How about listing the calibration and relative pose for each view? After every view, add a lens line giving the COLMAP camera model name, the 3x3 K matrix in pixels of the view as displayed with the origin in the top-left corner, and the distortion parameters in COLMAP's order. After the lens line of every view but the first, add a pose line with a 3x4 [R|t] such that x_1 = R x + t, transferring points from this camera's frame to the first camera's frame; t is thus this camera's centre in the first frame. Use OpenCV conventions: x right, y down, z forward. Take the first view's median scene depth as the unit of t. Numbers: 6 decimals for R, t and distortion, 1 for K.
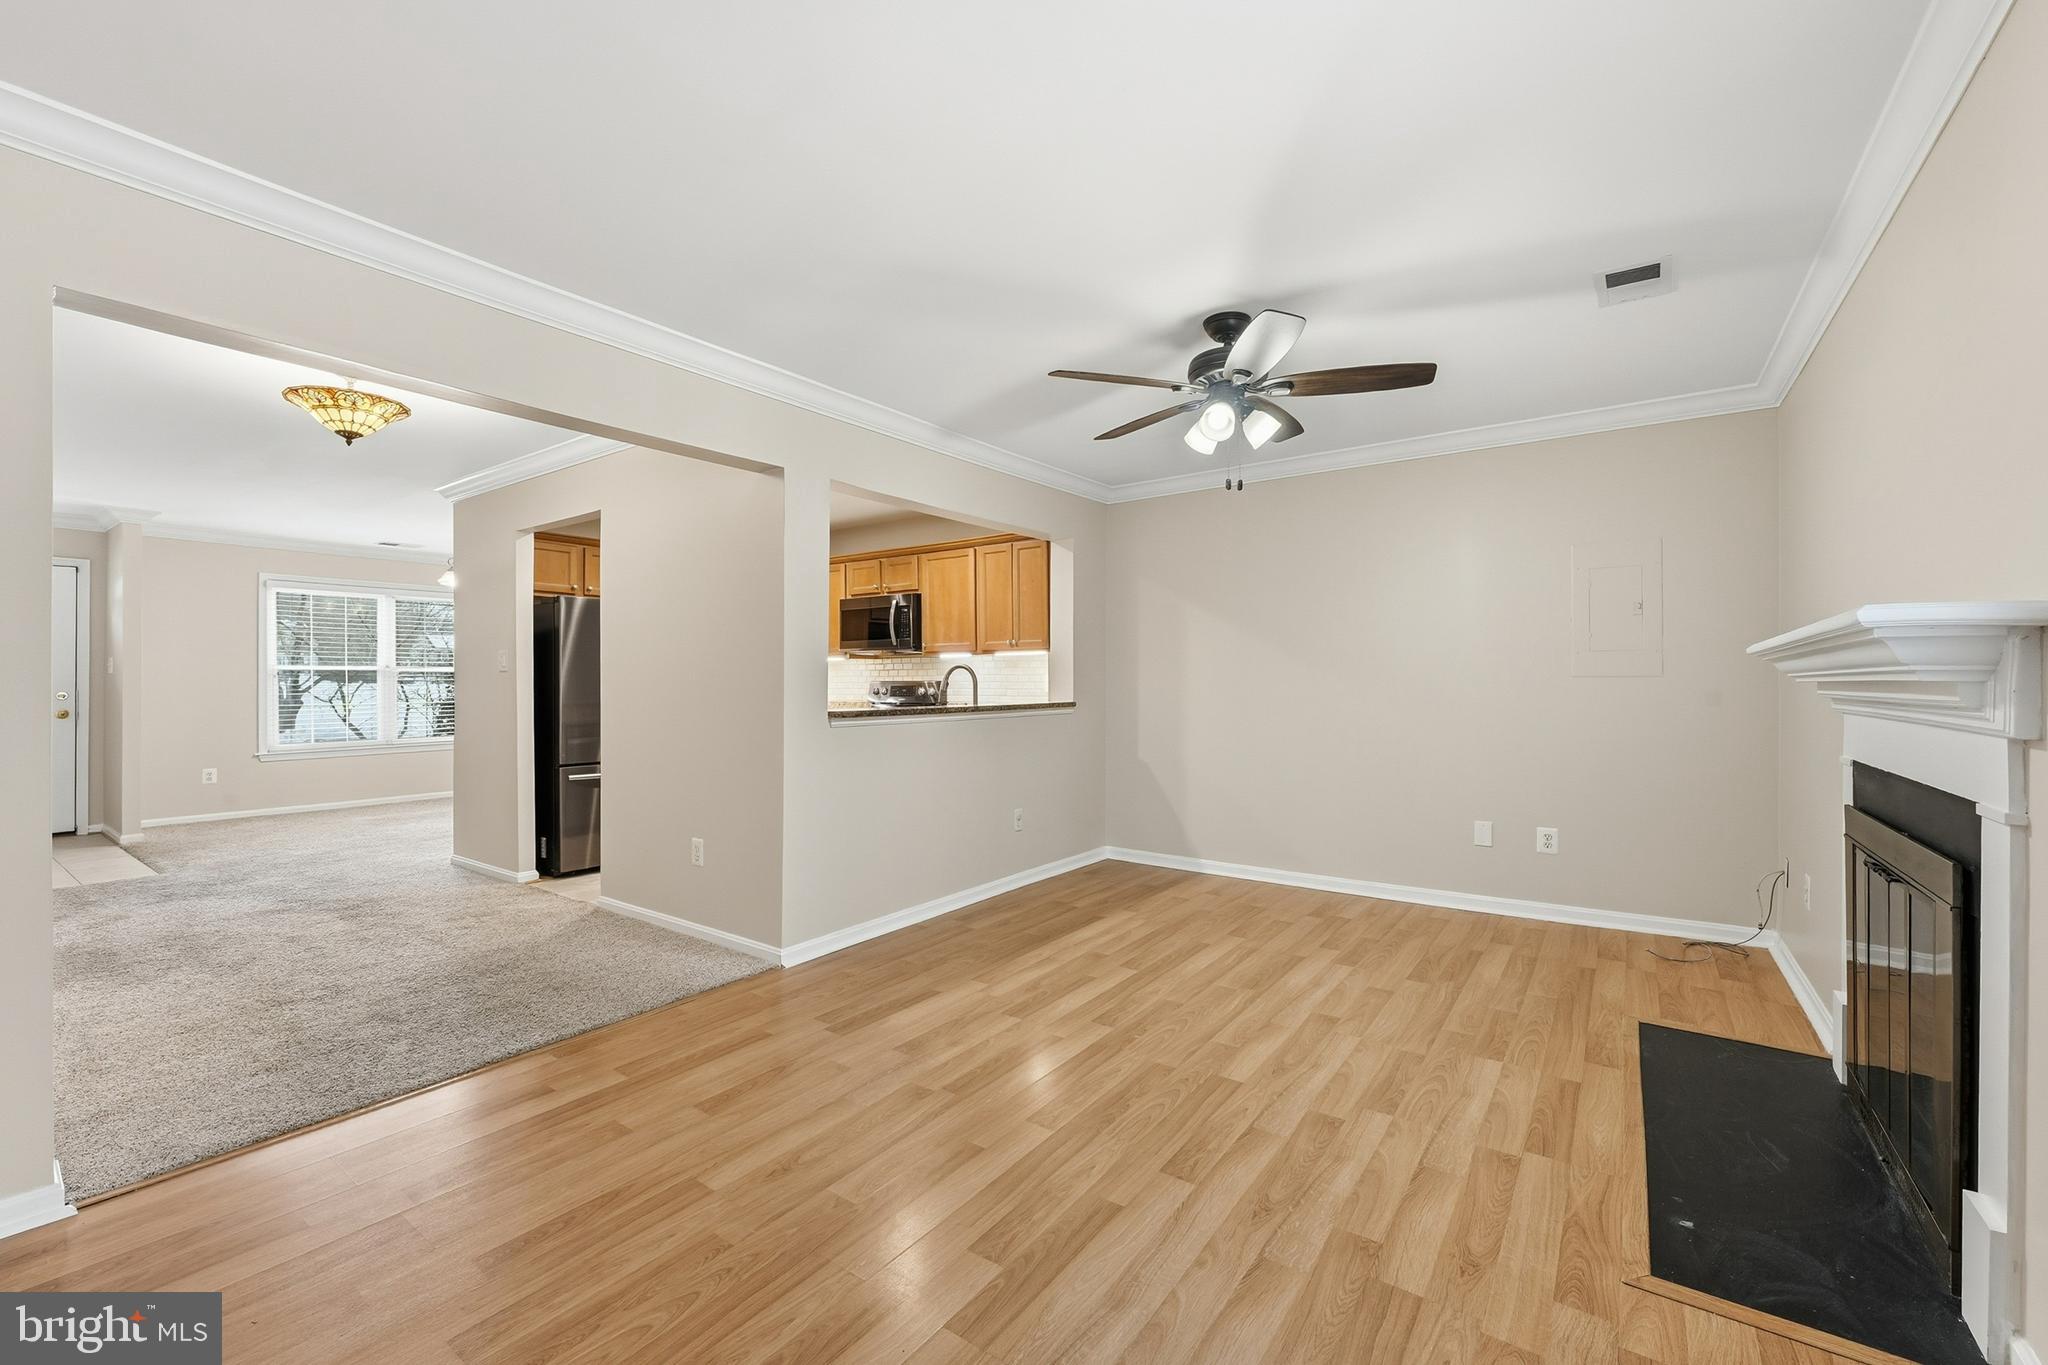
lens RADIAL K [[831.0, 0, 1032.9], [0, 831.0, 676.5], [0, 0, 1]] dist [-0.003207, -0.000308]
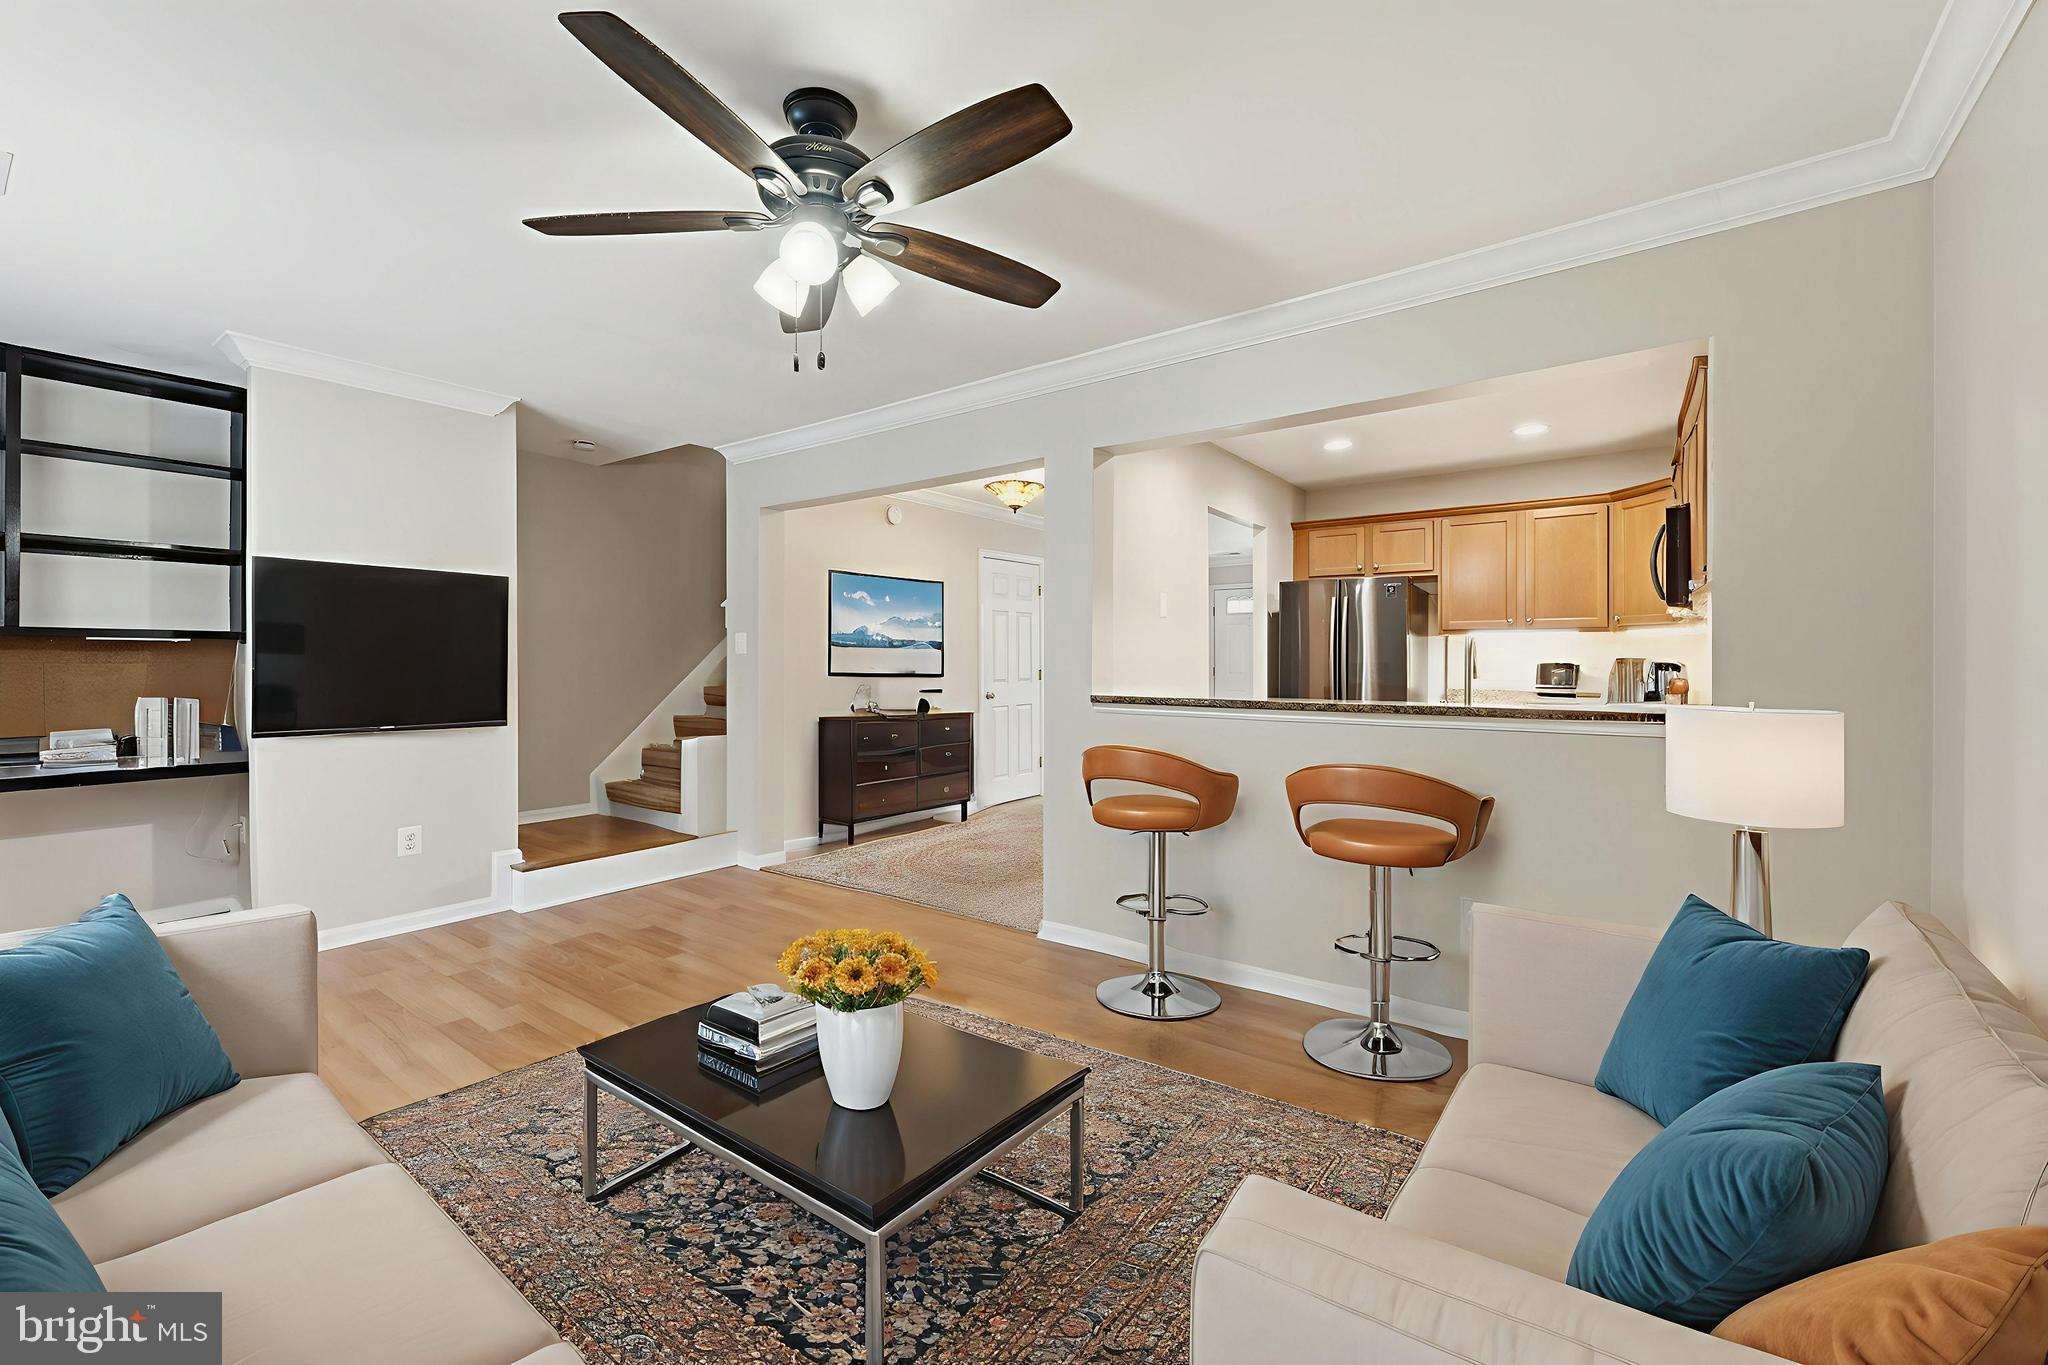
lens RADIAL K [[831.0, 0, 1032.9], [0, 831.0, 676.5], [0, 0, 1]] dist [-0.003207, -0.000308]
pose [[-0.021939, 0.019183, -0.999575, 0.915728], [0.004100, 0.999809, 0.019098, 0.004289], [0.999751, -0.003679, -0.022014, 1.260200]]
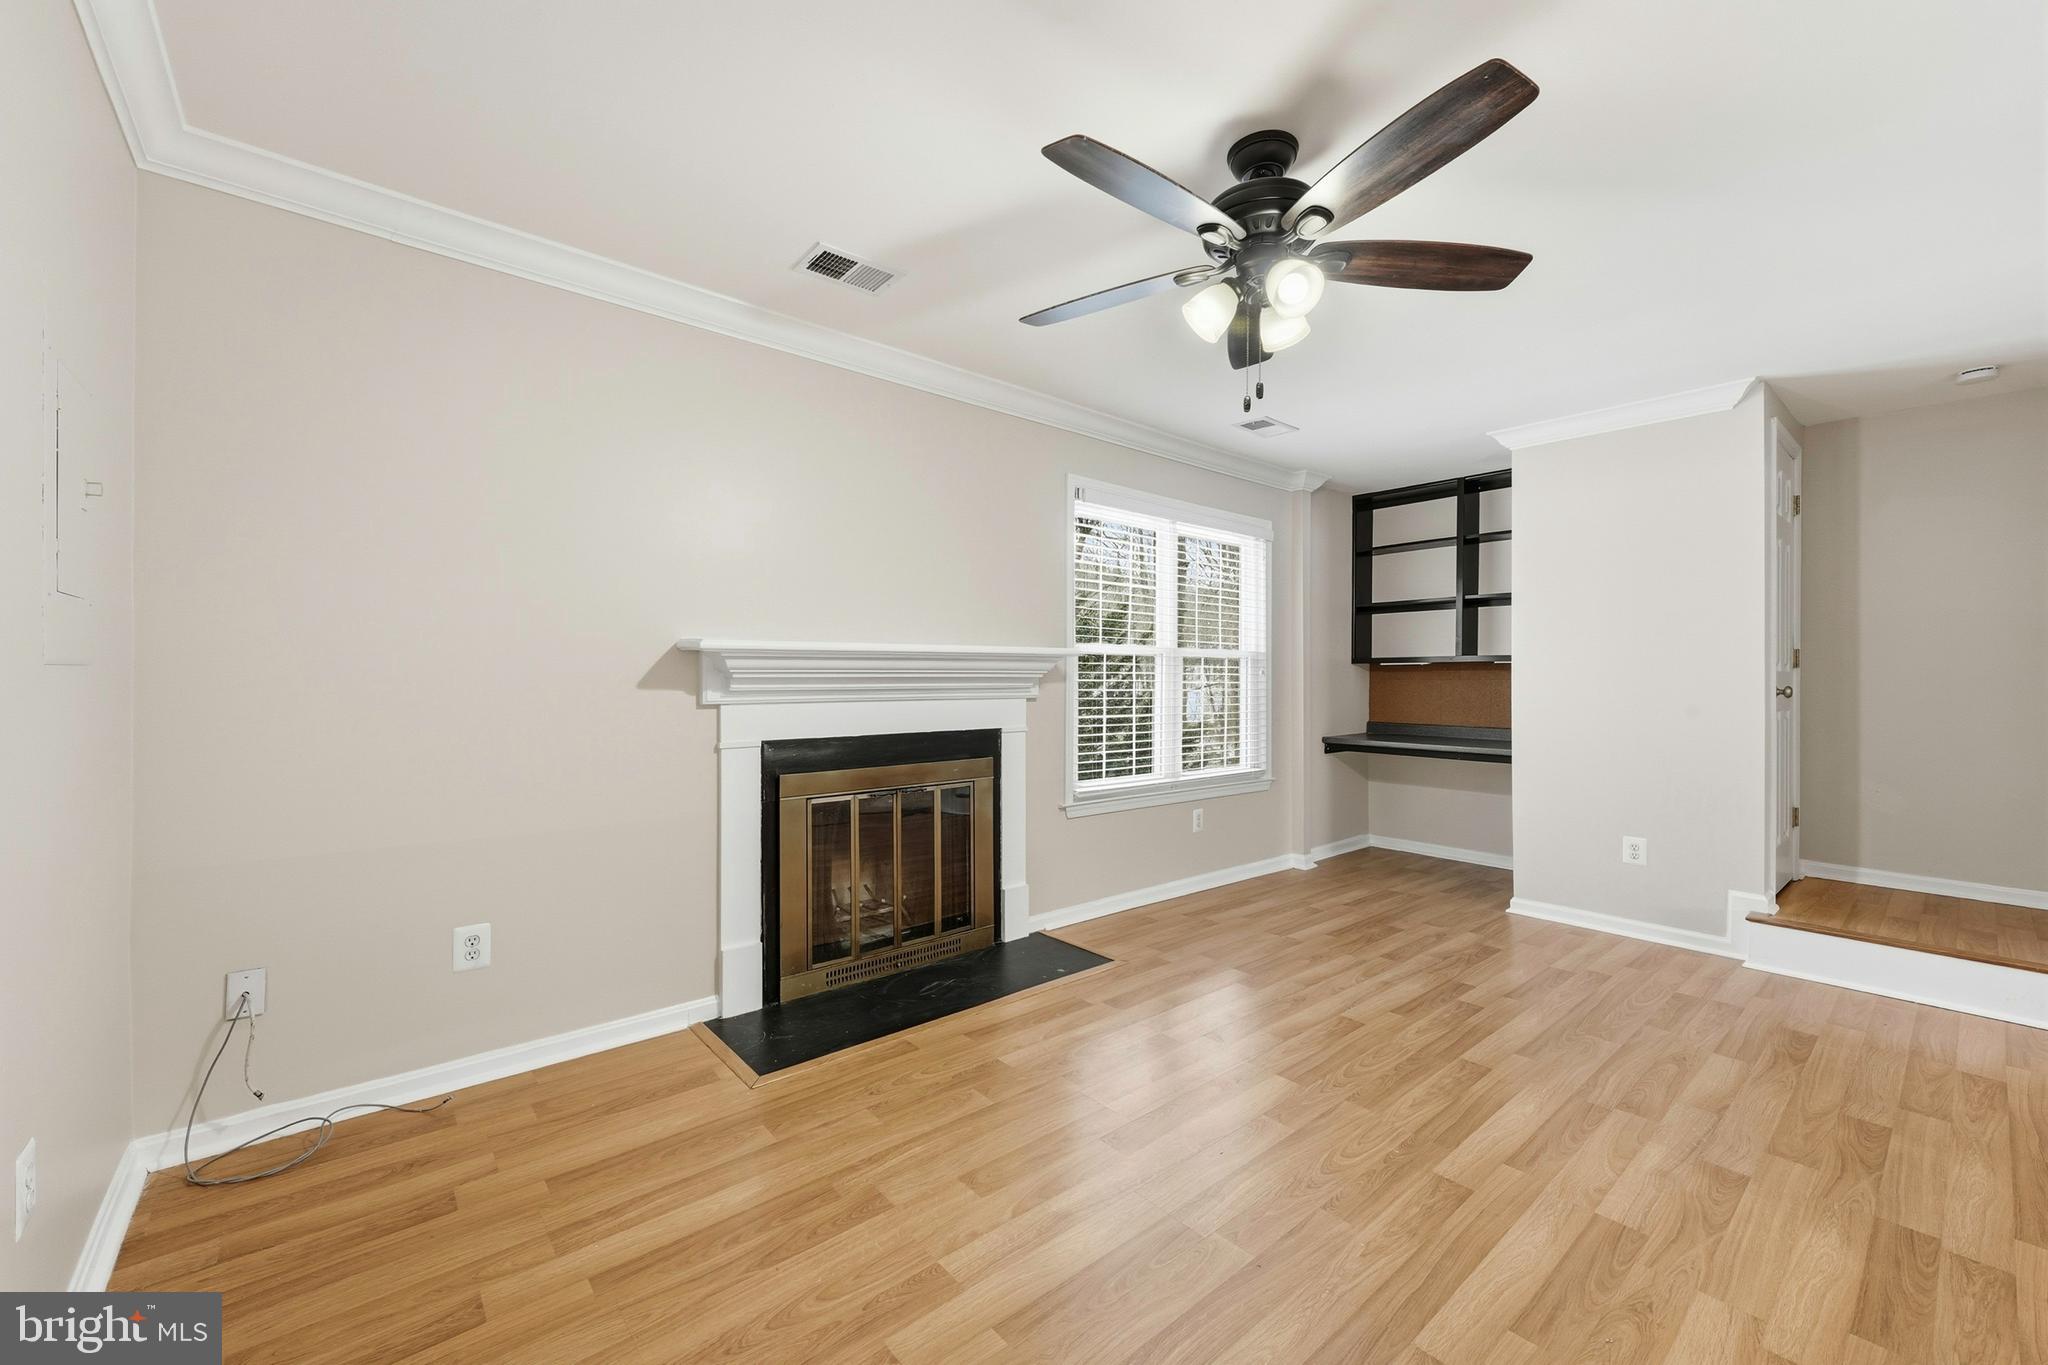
lens RADIAL K [[831.0, 0, 1032.9], [0, 831.0, 676.5], [0, 0, 1]] dist [-0.003207, -0.000308]
pose [[-0.973148, -0.004232, 0.230142, 0.272977], [-0.005338, 0.999977, -0.004182, 0.010551], [-0.230119, -0.005299, -0.973148, 1.800256]]
